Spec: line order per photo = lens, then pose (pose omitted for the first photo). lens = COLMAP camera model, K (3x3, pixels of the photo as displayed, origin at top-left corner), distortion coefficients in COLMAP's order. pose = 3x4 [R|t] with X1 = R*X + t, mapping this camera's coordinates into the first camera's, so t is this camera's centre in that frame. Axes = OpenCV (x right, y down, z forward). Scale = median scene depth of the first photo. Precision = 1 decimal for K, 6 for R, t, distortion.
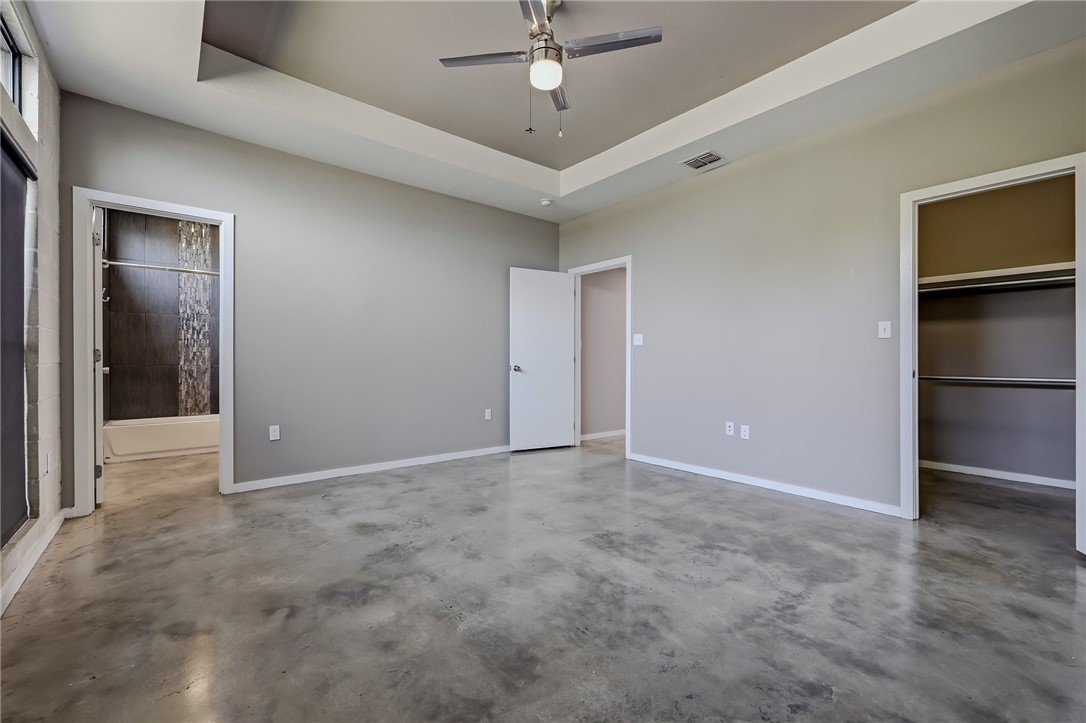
lens RADIAL K [[437.4, 0, 549.2], [0, 437.4, 364.0], [0, 0, 1]] dist [-0.001177, -0.000280]
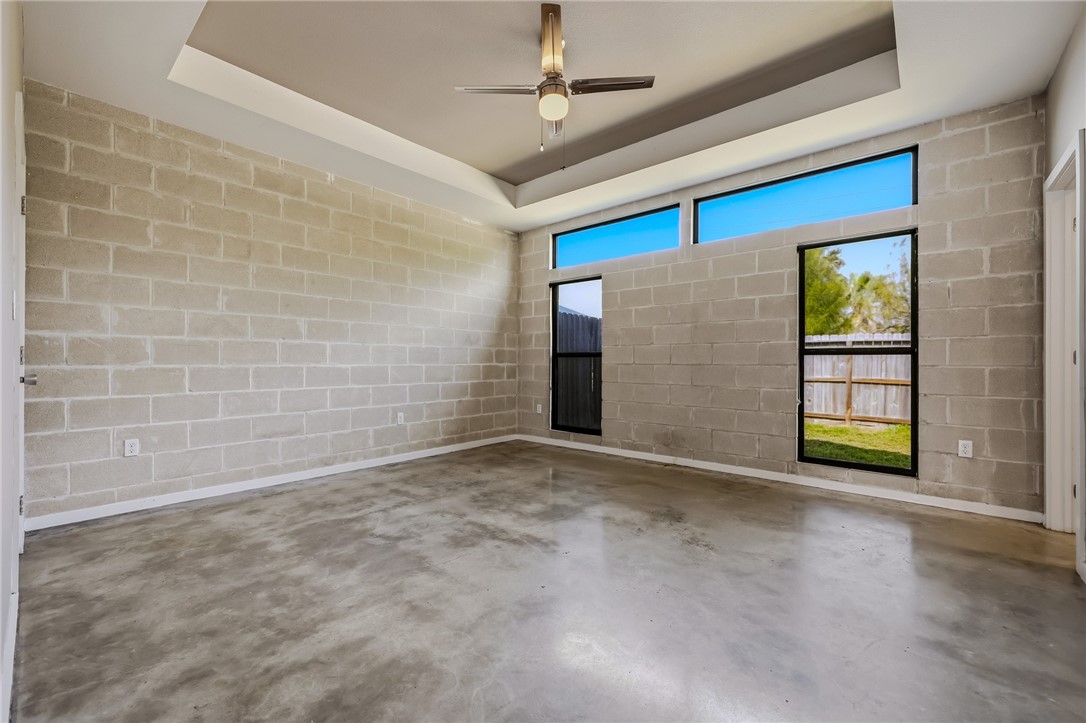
lens RADIAL K [[437.4, 0, 544.8], [0, 437.4, 362.3], [0, 0, 1]] dist [-0.001177, -0.000280]
pose [[-0.987984, -0.003890, -0.154508, 0.082197], [-0.004505, 0.999983, 0.003632, -0.005065], [0.154491, 0.004284, -0.987985, 0.937738]]
